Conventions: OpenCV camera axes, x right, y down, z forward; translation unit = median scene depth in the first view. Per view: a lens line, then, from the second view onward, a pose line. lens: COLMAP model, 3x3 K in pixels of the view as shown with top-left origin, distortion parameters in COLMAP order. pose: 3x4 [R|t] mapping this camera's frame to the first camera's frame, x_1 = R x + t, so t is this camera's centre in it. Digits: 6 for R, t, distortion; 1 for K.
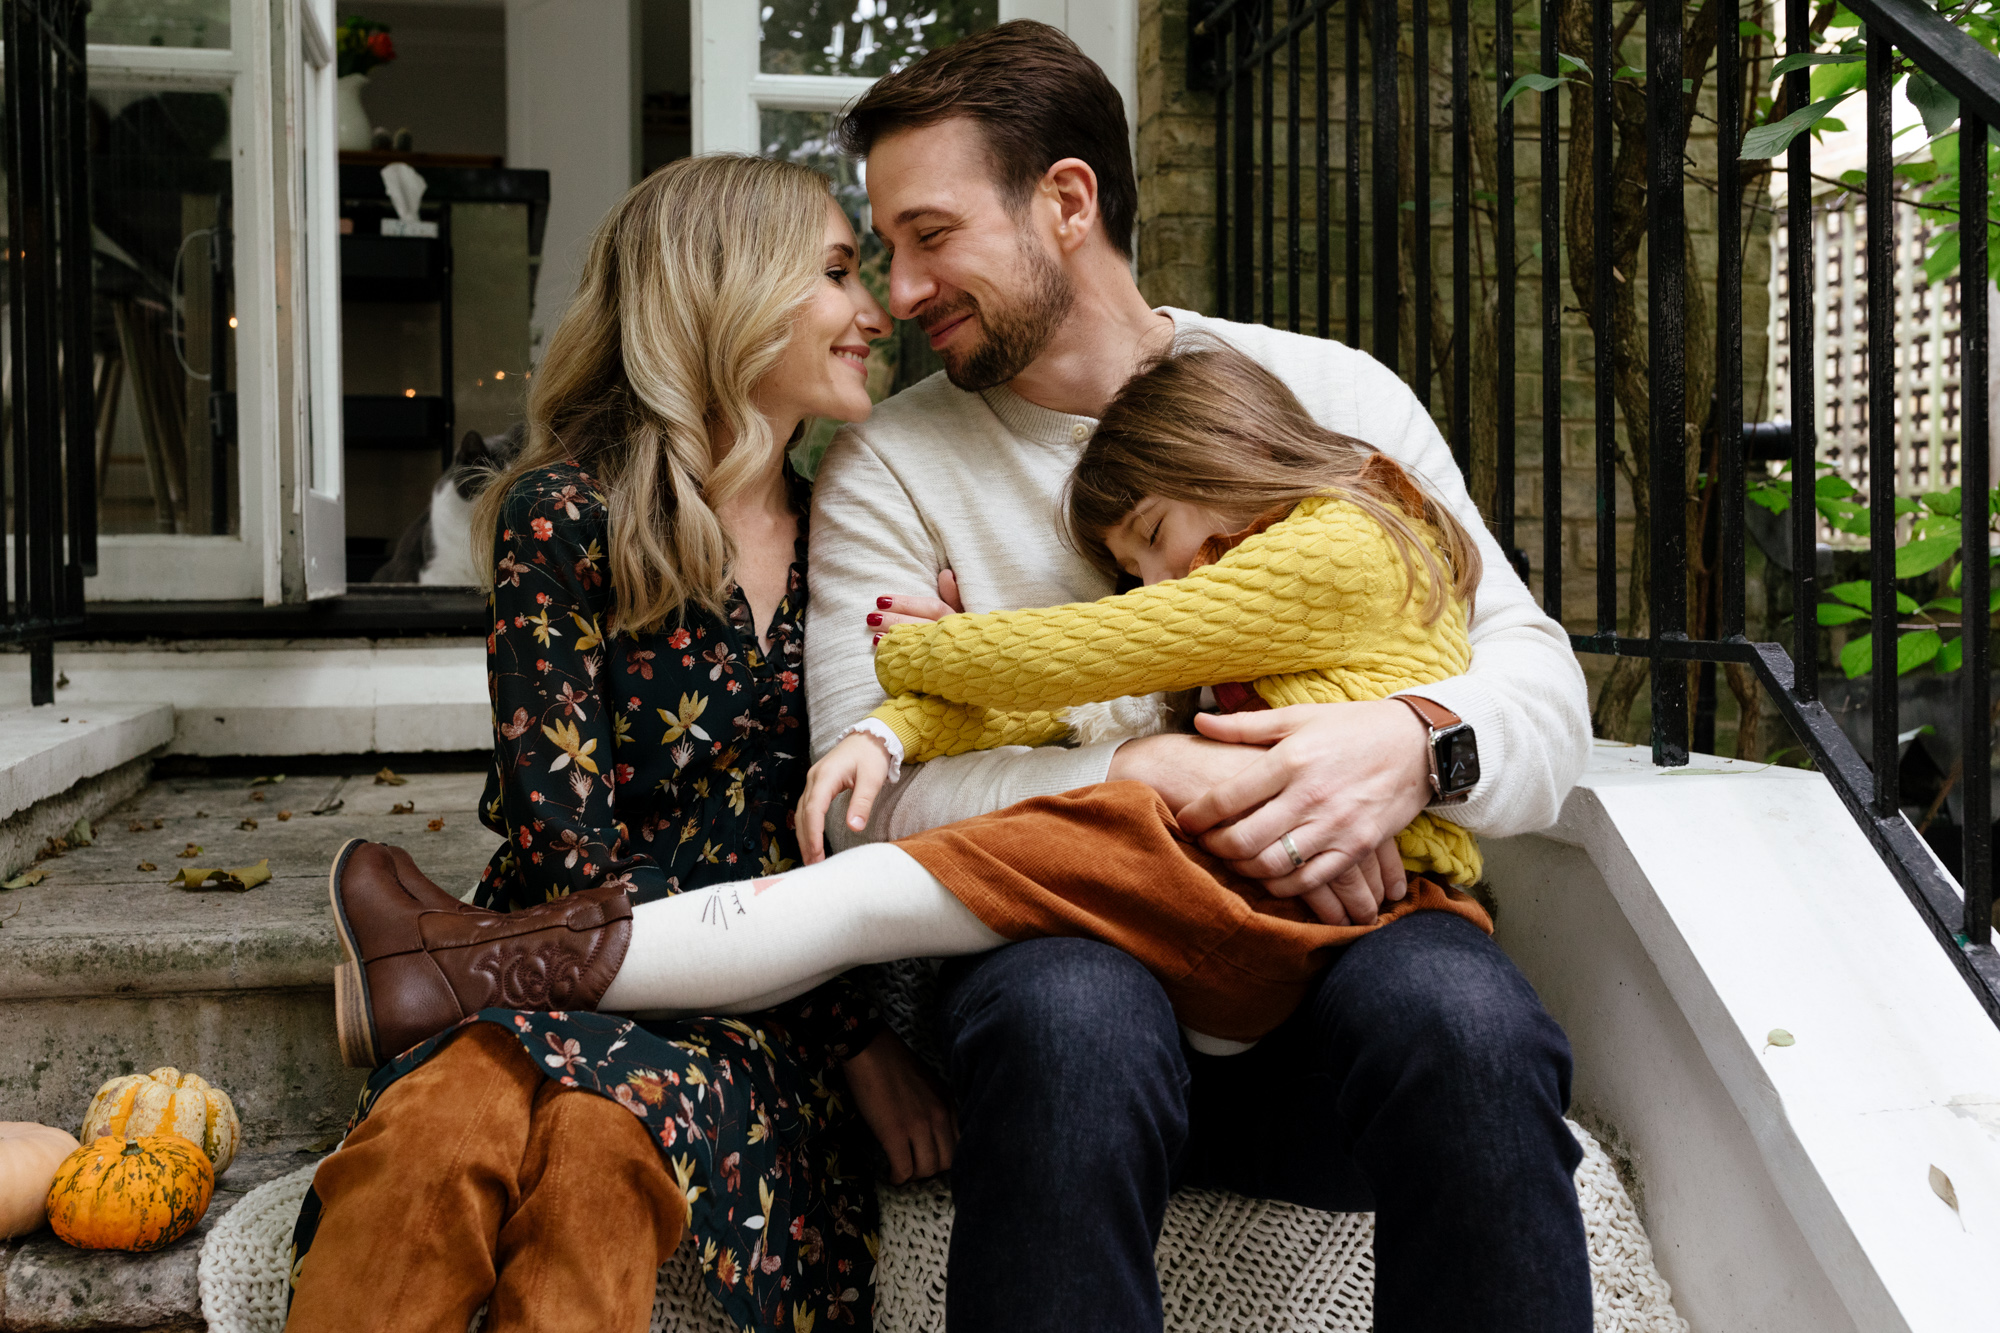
lens RADIAL K [[2032.9, 0, 924.5], [0, 2032.9, 665.5], [0, 0, 1]] dist [0.000364, -0.000665]
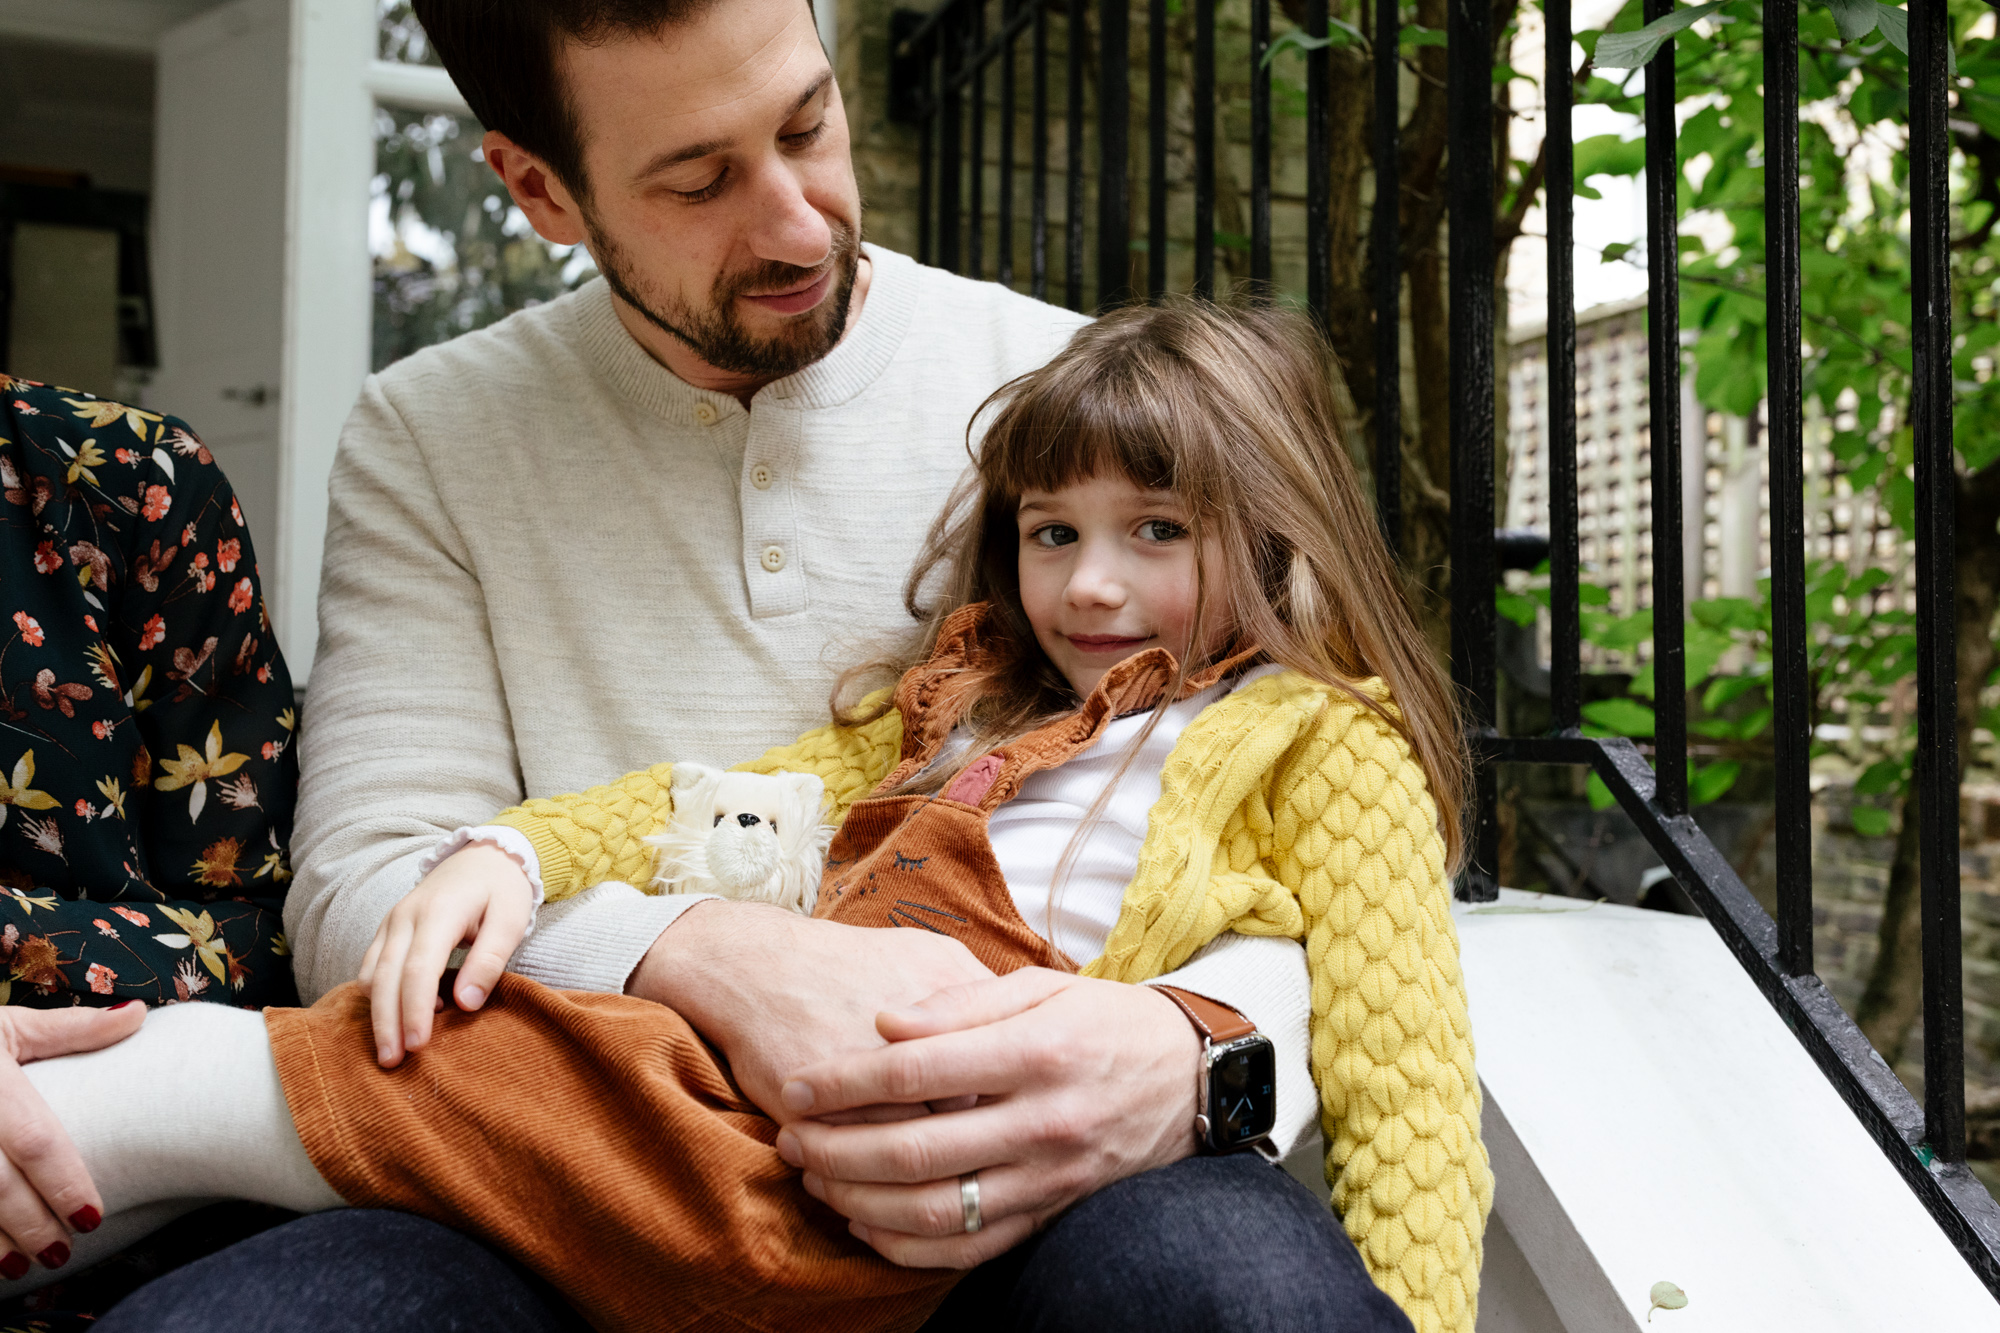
lens RADIAL K [[2022.1, 0, 1003.1], [0, 2022.1, 629.0], [0, 0, 1]] dist [0.005023, 0.012358]
pose [[0.983044, 0.036002, 0.179800, 0.051655], [-0.020551, 0.995990, -0.087069, 0.016762], [-0.182213, 0.081897, 0.979842, 0.275032]]
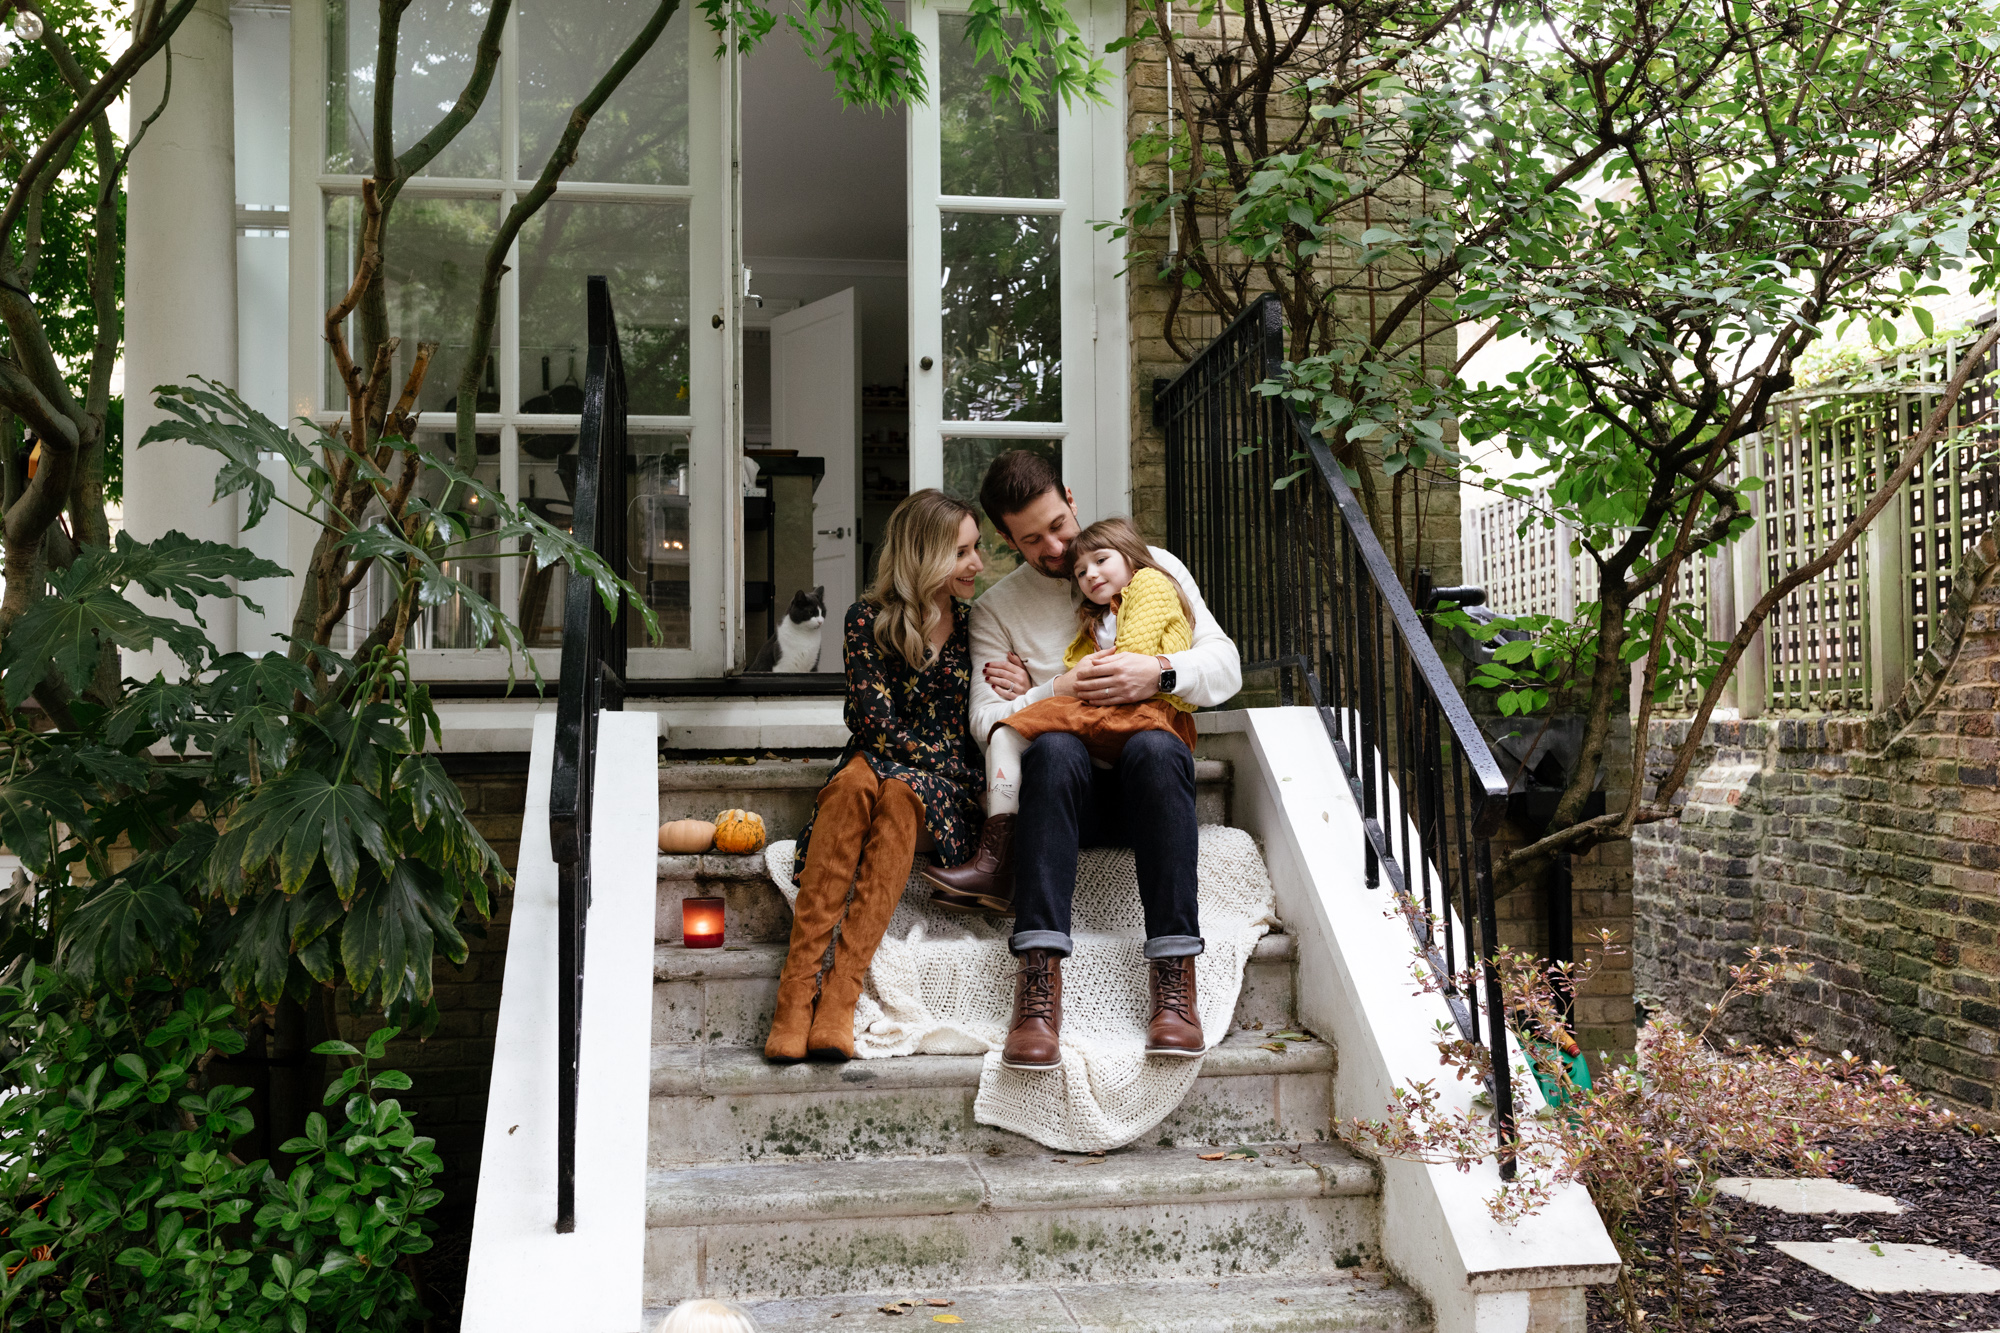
lens RADIAL K [[1790.2, 0, 1021.1], [0, 1790.2, 676.8], [0, 0, 1]] dist [0.004104, 0.000311]
pose [[0.999486, -0.008890, -0.030810, 0.088230], [0.006275, 0.996449, -0.083962, 0.202510], [0.031447, 0.083726, 0.995993, -1.336968]]
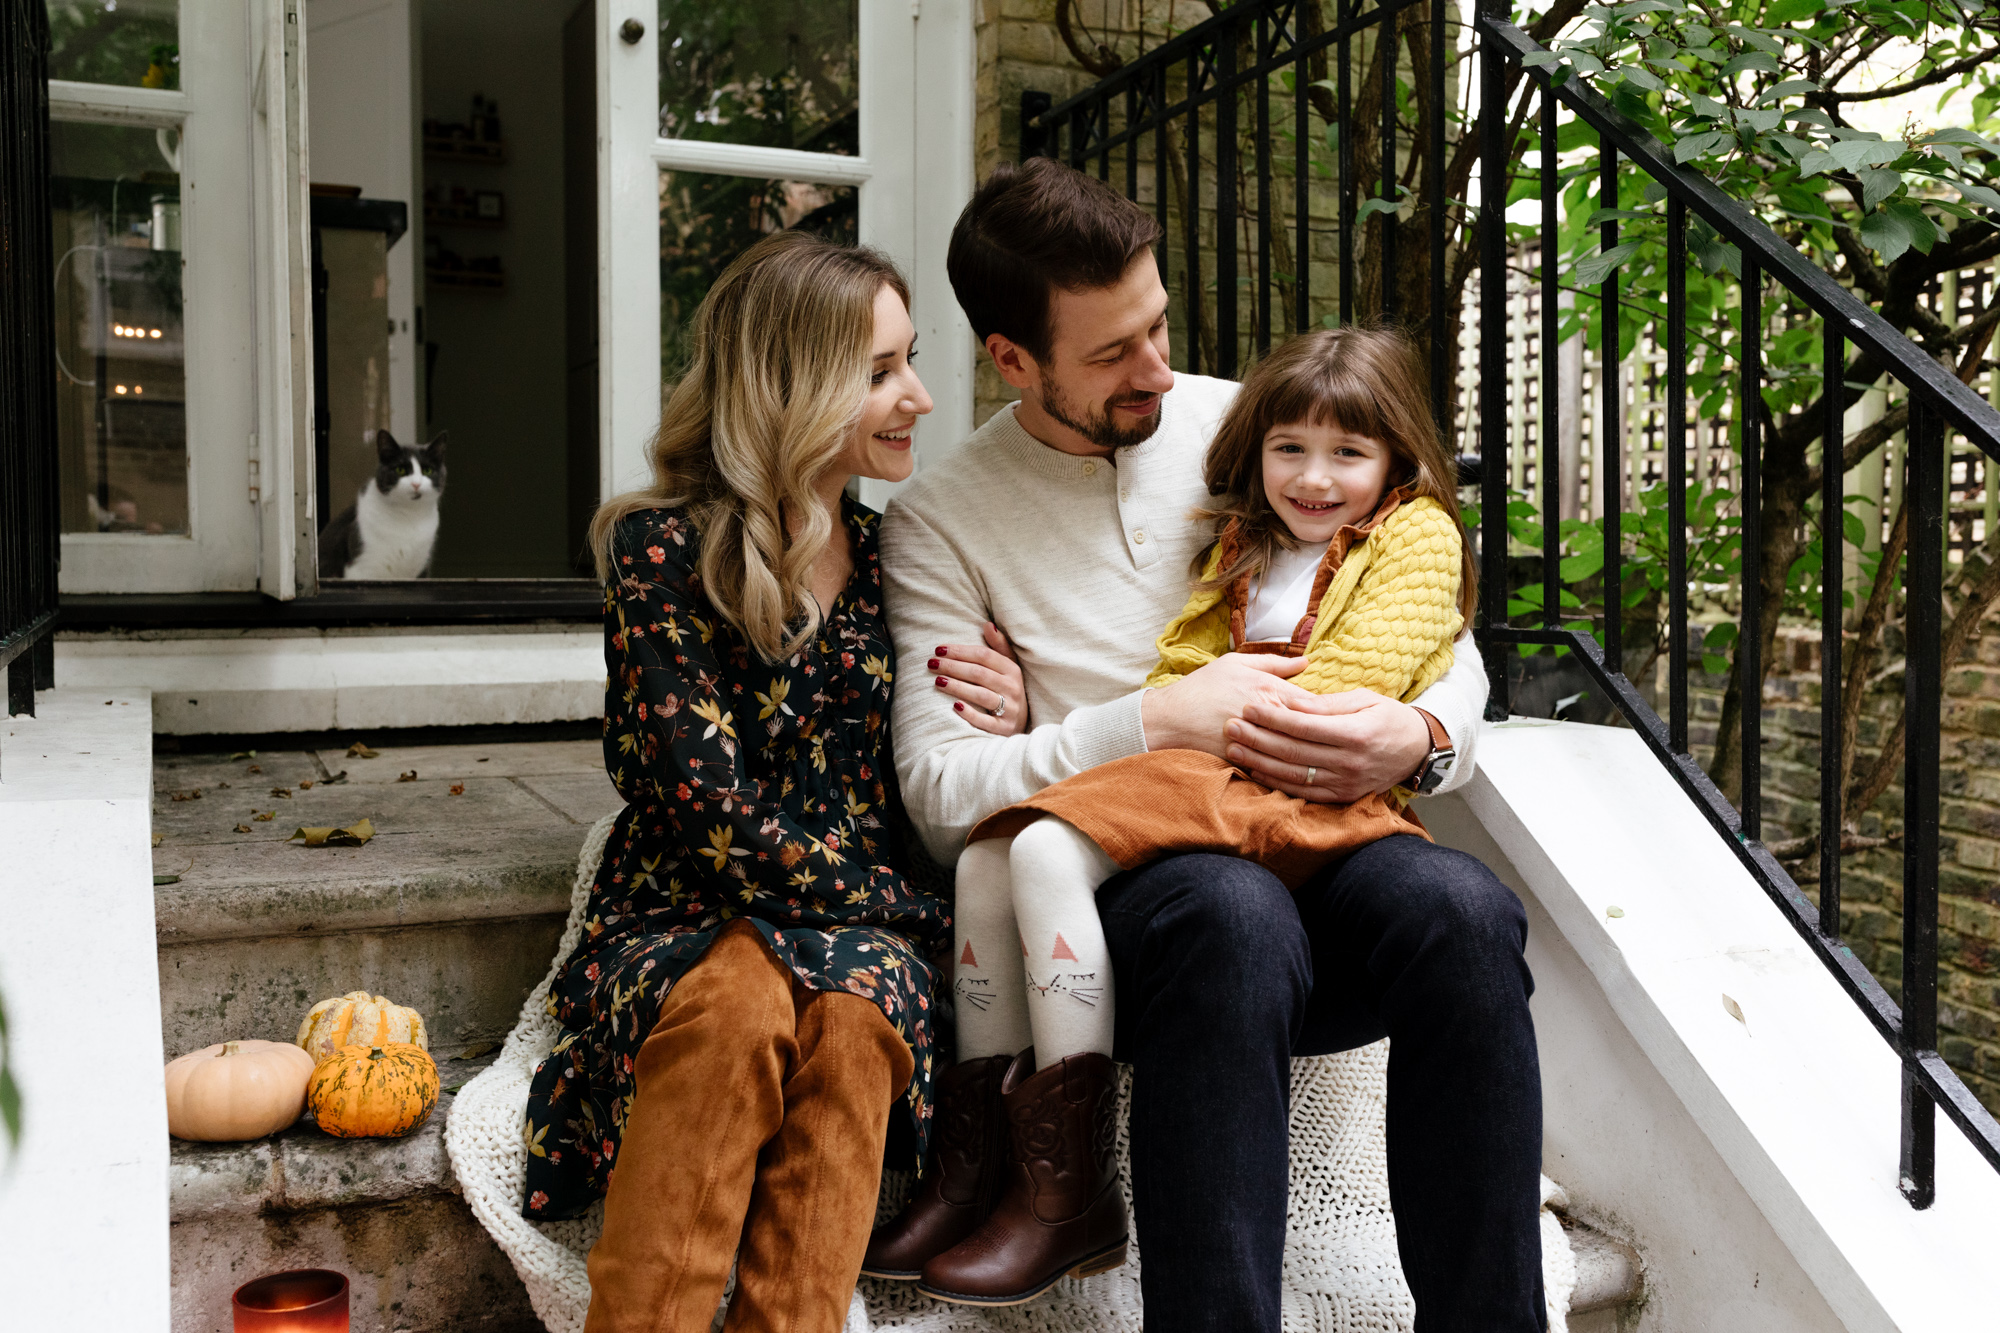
lens RADIAL K [[1842.5, 0, 1000.0], [0, 1842.5, 666.5], [0, 0, 1]] dist [0.005242, -0.005223]
pose [[0.975761, -0.006902, 0.218731, -0.217424], [0.004689, 0.999932, 0.010639, -0.001748], [-0.218790, -0.009355, 0.975727, -0.119418]]
